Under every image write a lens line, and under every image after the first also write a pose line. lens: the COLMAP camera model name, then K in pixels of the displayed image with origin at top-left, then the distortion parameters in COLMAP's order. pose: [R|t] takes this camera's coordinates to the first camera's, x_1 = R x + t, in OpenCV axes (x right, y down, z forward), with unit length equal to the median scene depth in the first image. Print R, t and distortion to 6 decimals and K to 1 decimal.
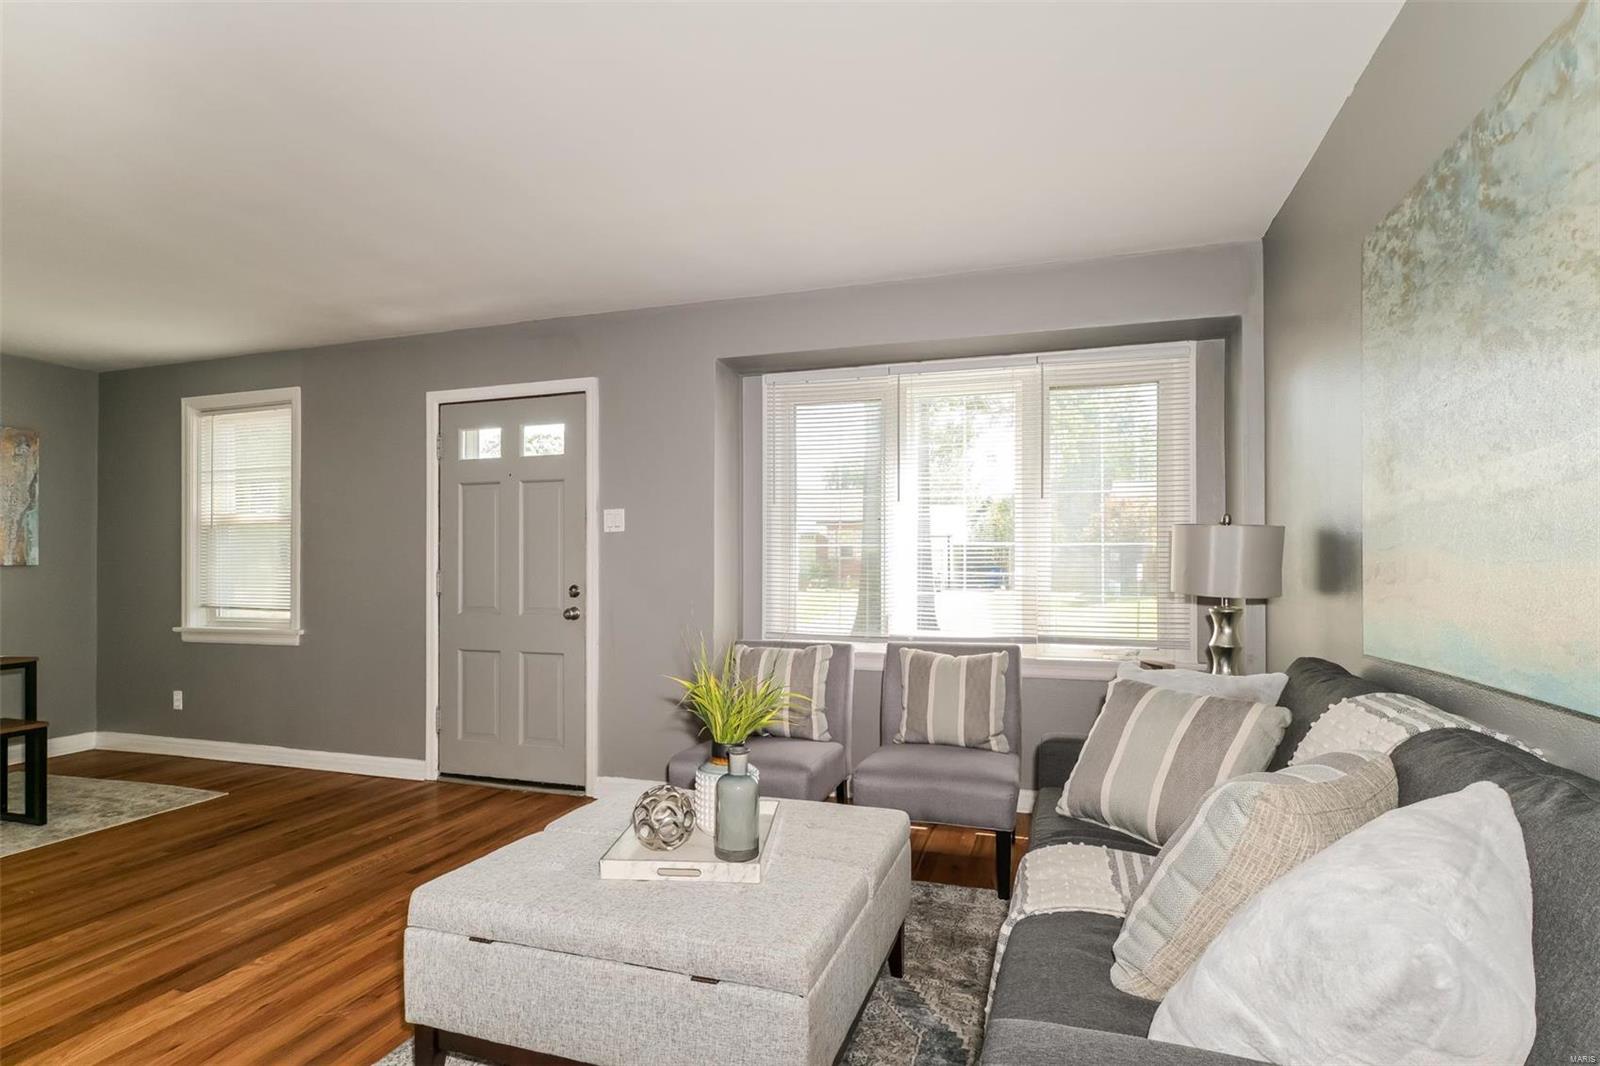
lens RADIAL K [[804.8, 0, 801.6], [0, 804.8, 551.6], [0, 0, 1]] dist [-0.000590, 0.001892]
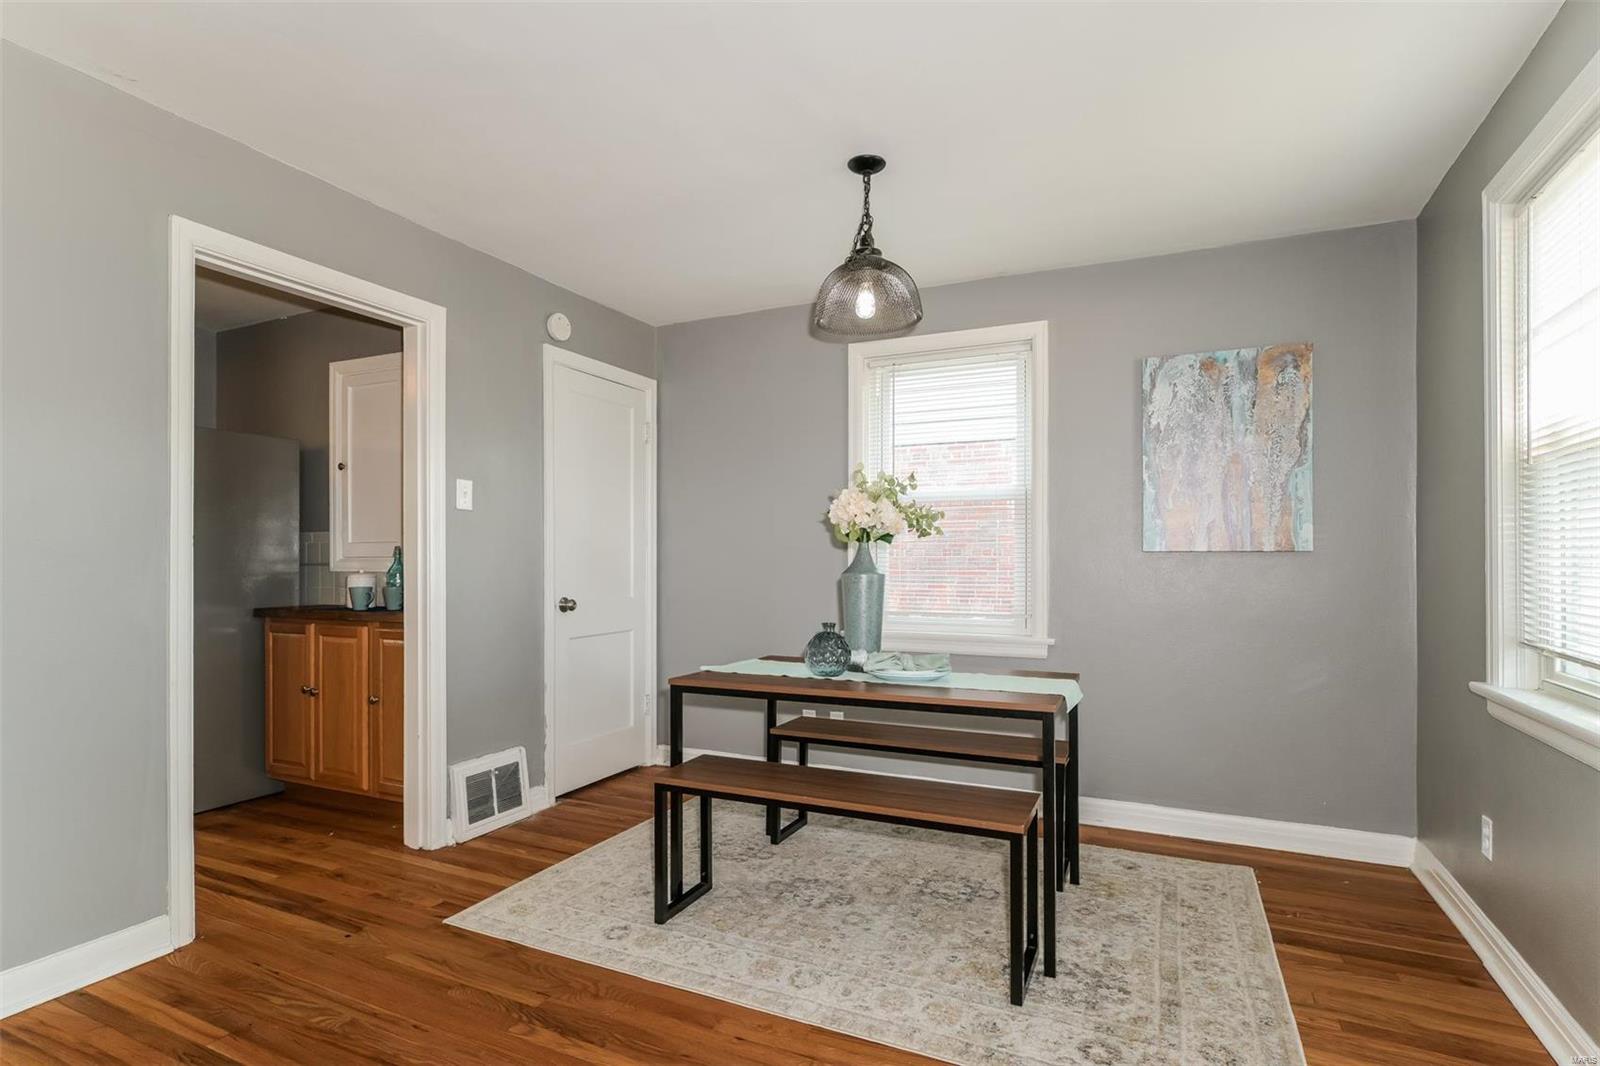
lens RADIAL K [[804.8, 0, 801.6], [0, 804.8, 551.6], [0, 0, 1]] dist [-0.000590, 0.001892]
pose [[-0.125320, 0.001030, -0.992116, -0.292566], [0.015001, 0.999887, -0.000857, 0.013154], [0.992003, -0.014990, -0.125321, 0.757446]]
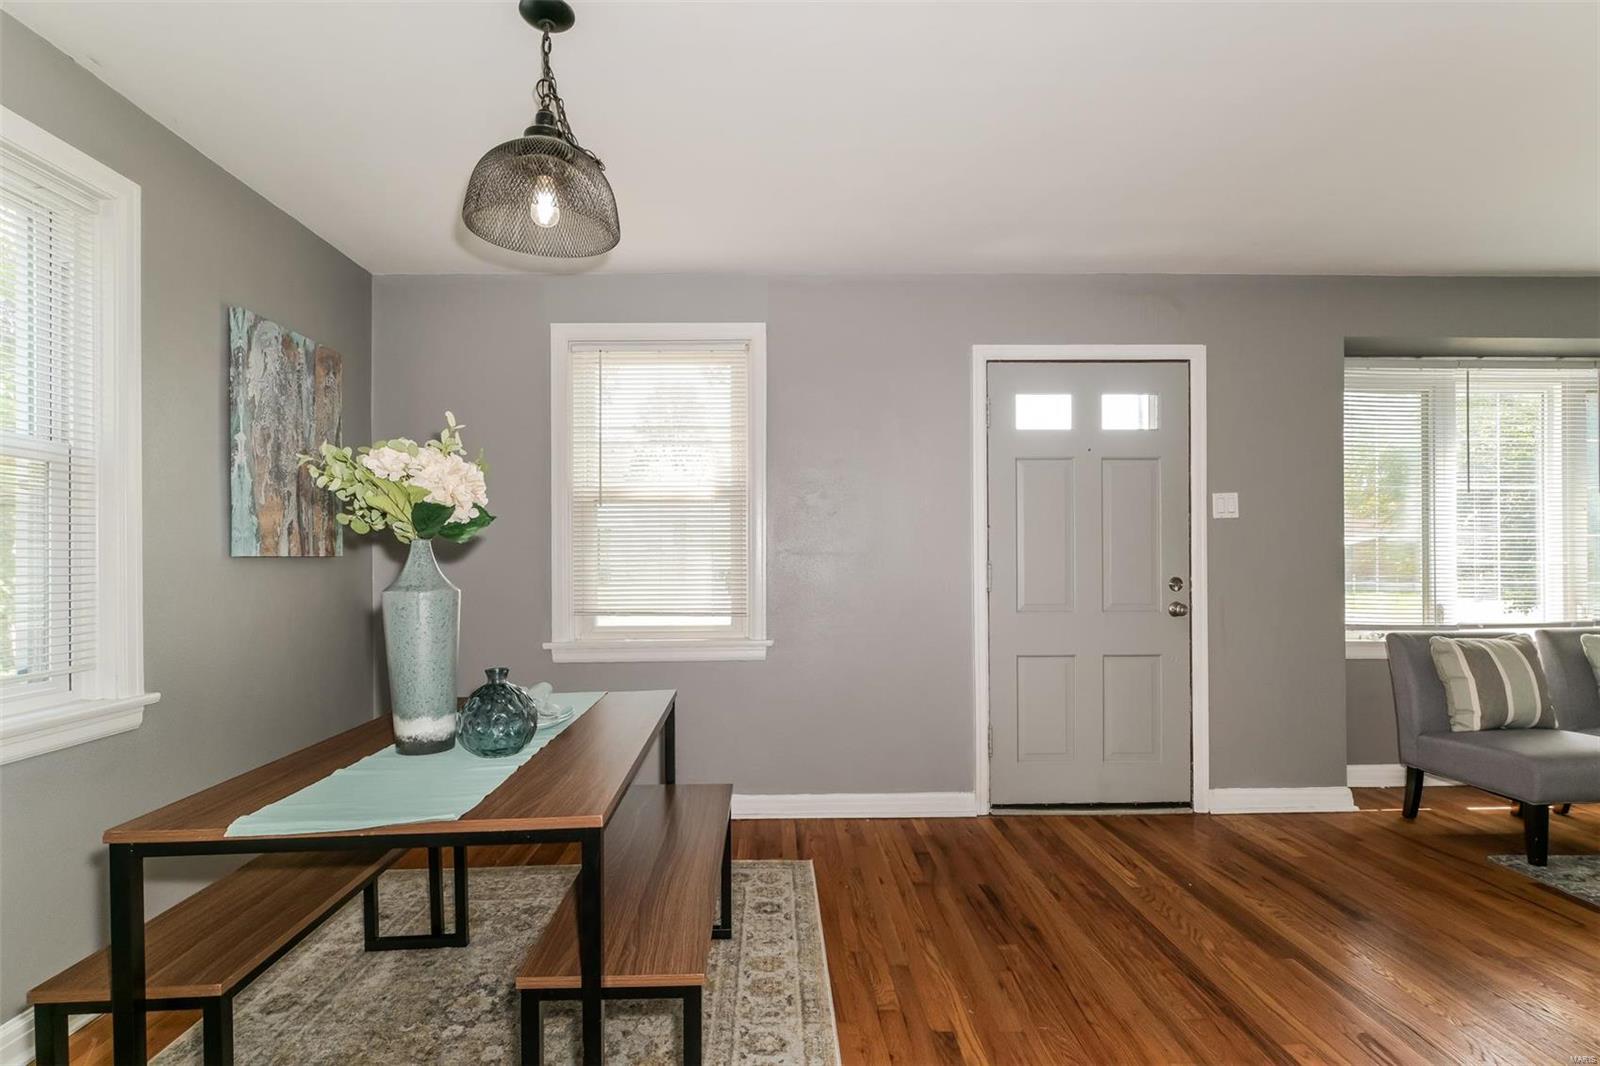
lens RADIAL K [[804.8, 0, 801.6], [0, 804.8, 551.6], [0, 0, 1]] dist [-0.000590, 0.001892]
pose [[0.942874, 0.001061, 0.333147, -0.909824], [-0.002559, 0.999988, 0.004058, 0.010229], [-0.333139, -0.004678, 0.942866, 0.282141]]
